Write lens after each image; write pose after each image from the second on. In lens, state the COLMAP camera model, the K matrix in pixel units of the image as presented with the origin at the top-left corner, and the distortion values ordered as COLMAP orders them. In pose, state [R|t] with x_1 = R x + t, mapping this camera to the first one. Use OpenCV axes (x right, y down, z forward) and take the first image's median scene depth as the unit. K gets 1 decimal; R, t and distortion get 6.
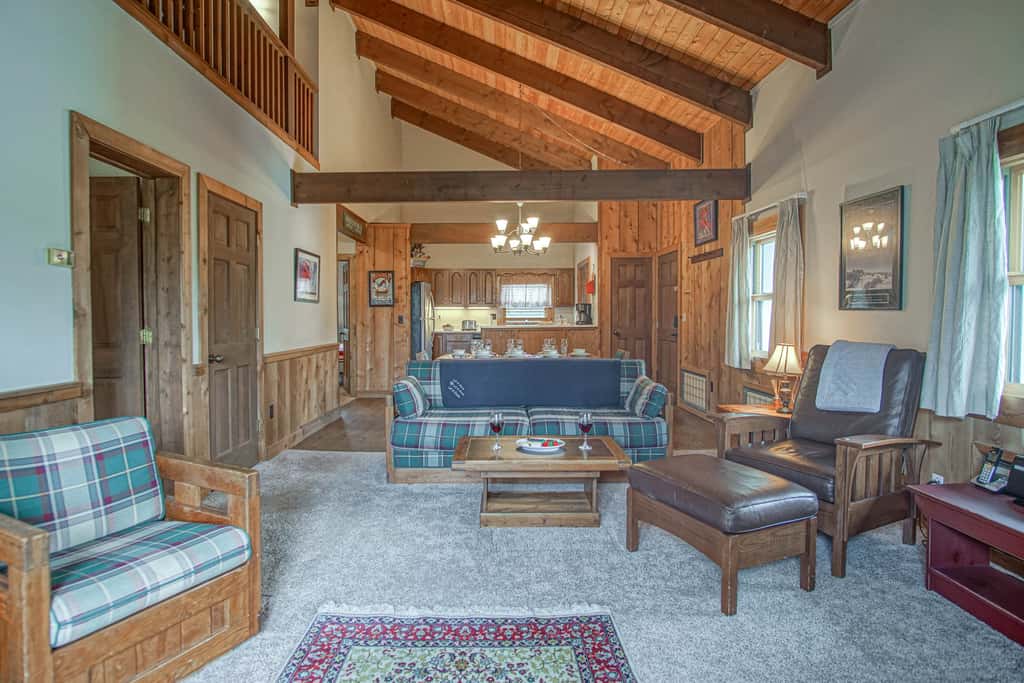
lens RADIAL K [[558.2, 0, 502.1], [0, 558.2, 331.0], [0, 0, 1]] dist [-0.022701, 0.001226]
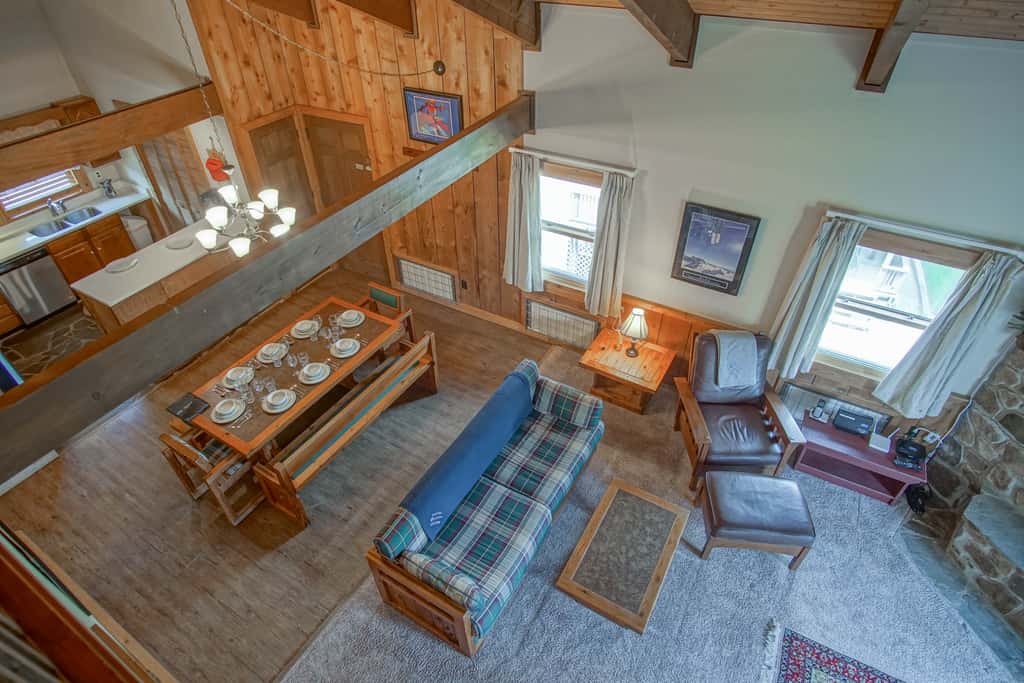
lens RADIAL K [[558.2, 0, 502.1], [0, 558.2, 331.0], [0, 0, 1]] dist [-0.022701, 0.001226]
pose [[0.508649, -0.549995, 0.662406, -0.190471], [0.032573, 0.781110, 0.623543, -0.281801], [-0.860358, -0.295587, 0.415226, 0.283385]]
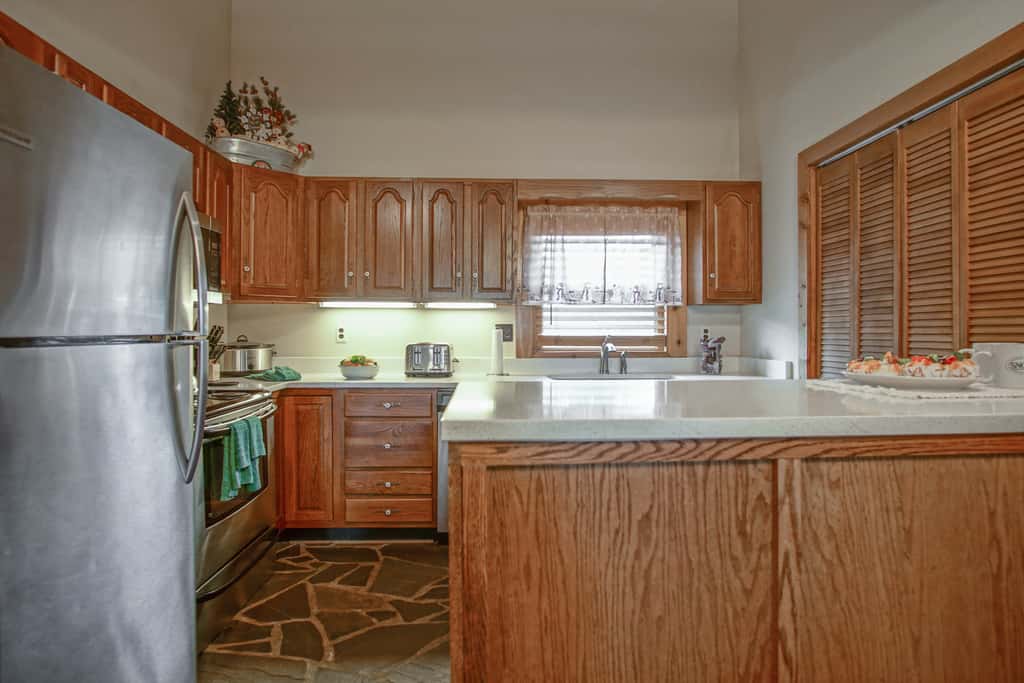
lens RADIAL K [[558.2, 0, 502.1], [0, 558.2, 331.0], [0, 0, 1]] dist [-0.022701, 0.001226]
pose [[0.999857, 0.005634, 0.015956, -0.023331], [-0.005457, 0.999923, -0.011123, -0.023574], [-0.016017, 0.011035, 0.999811, 0.699666]]
